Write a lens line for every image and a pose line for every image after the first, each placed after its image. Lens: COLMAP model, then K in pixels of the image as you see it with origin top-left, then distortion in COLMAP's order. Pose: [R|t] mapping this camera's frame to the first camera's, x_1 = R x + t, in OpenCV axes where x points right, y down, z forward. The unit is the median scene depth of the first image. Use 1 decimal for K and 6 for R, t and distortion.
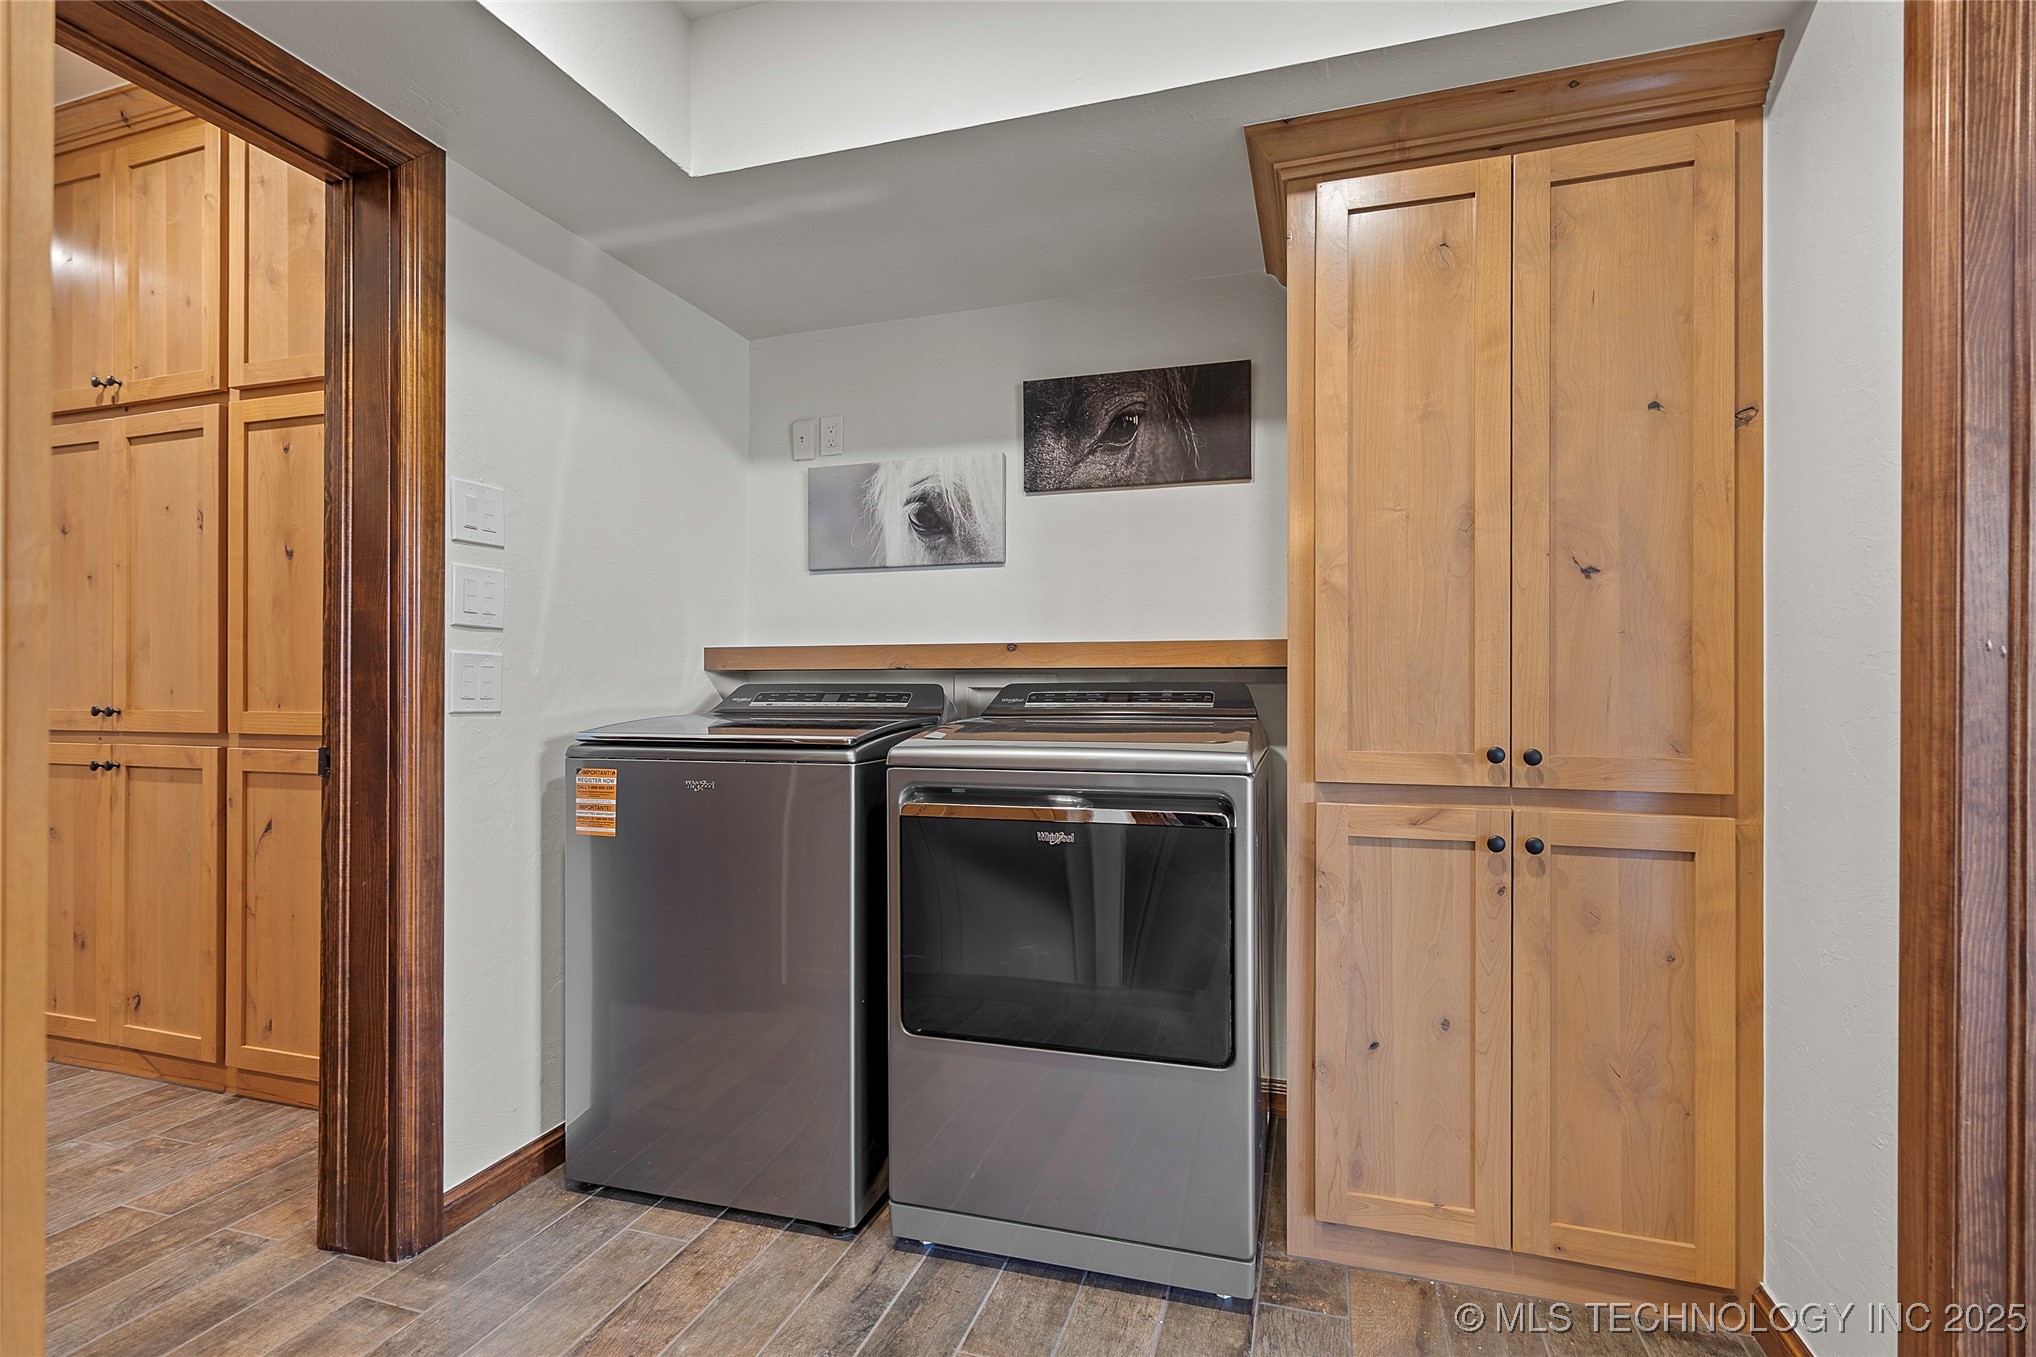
lens RADIAL K [[951.9, 0, 1020.2], [0, 951.9, 693.7], [0, 0, 1]] dist [-0.002573, 0.001825]
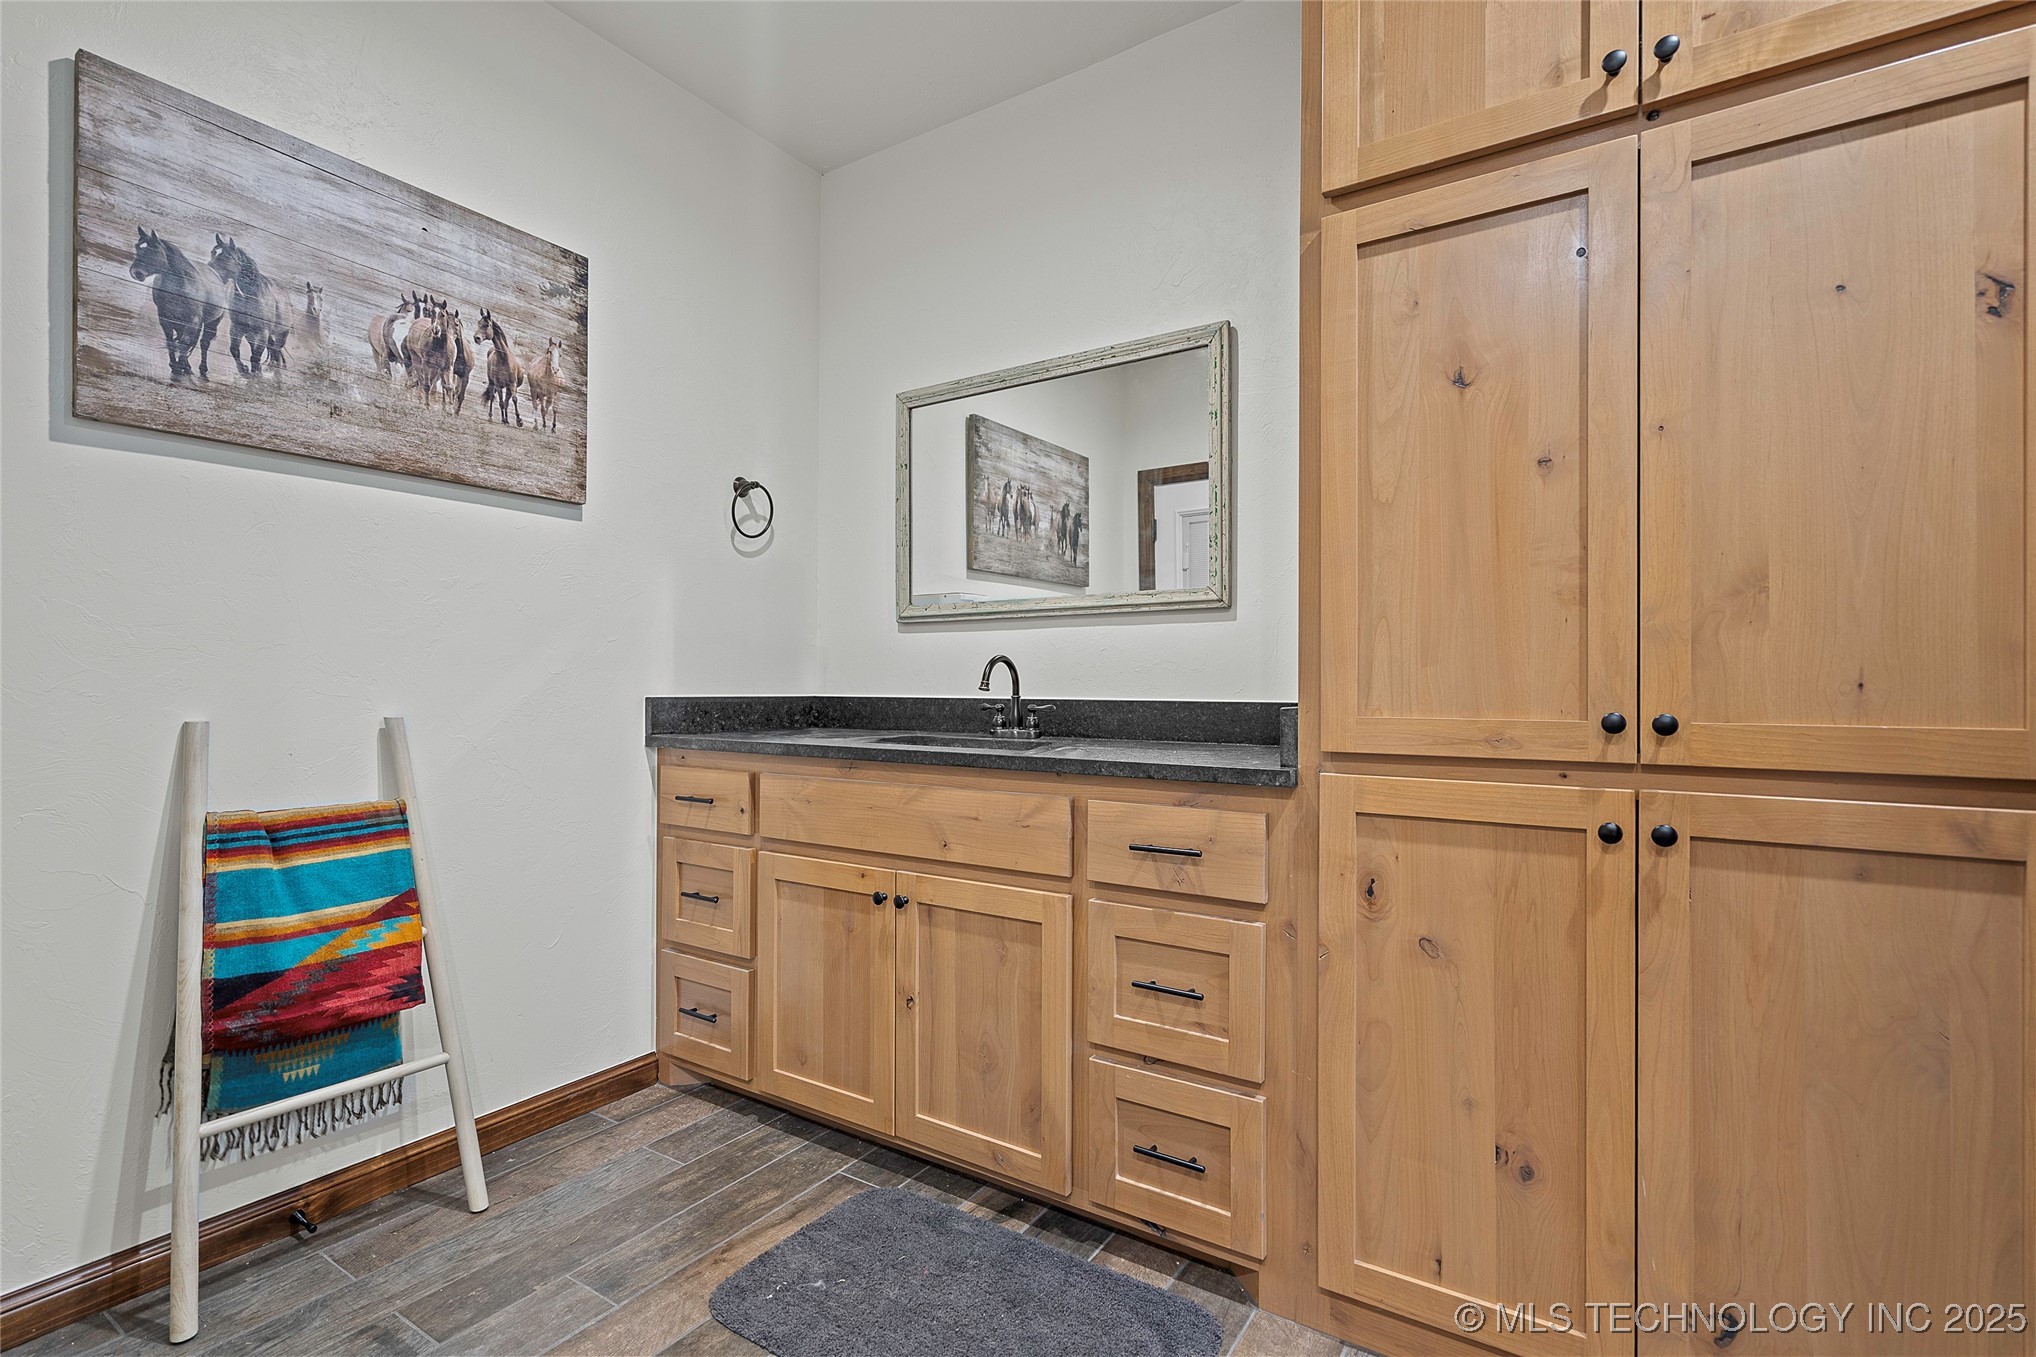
lens RADIAL K [[951.9, 0, 1015.3], [0, 951.9, 685.9], [0, 0, 1]] dist [-0.002573, 0.001825]
pose [[0.962687, -0.000309, -0.270618, -1.133486], [0.001062, 0.999996, 0.002636, -0.003037], [0.270616, -0.002825, 0.962683, 0.435477]]
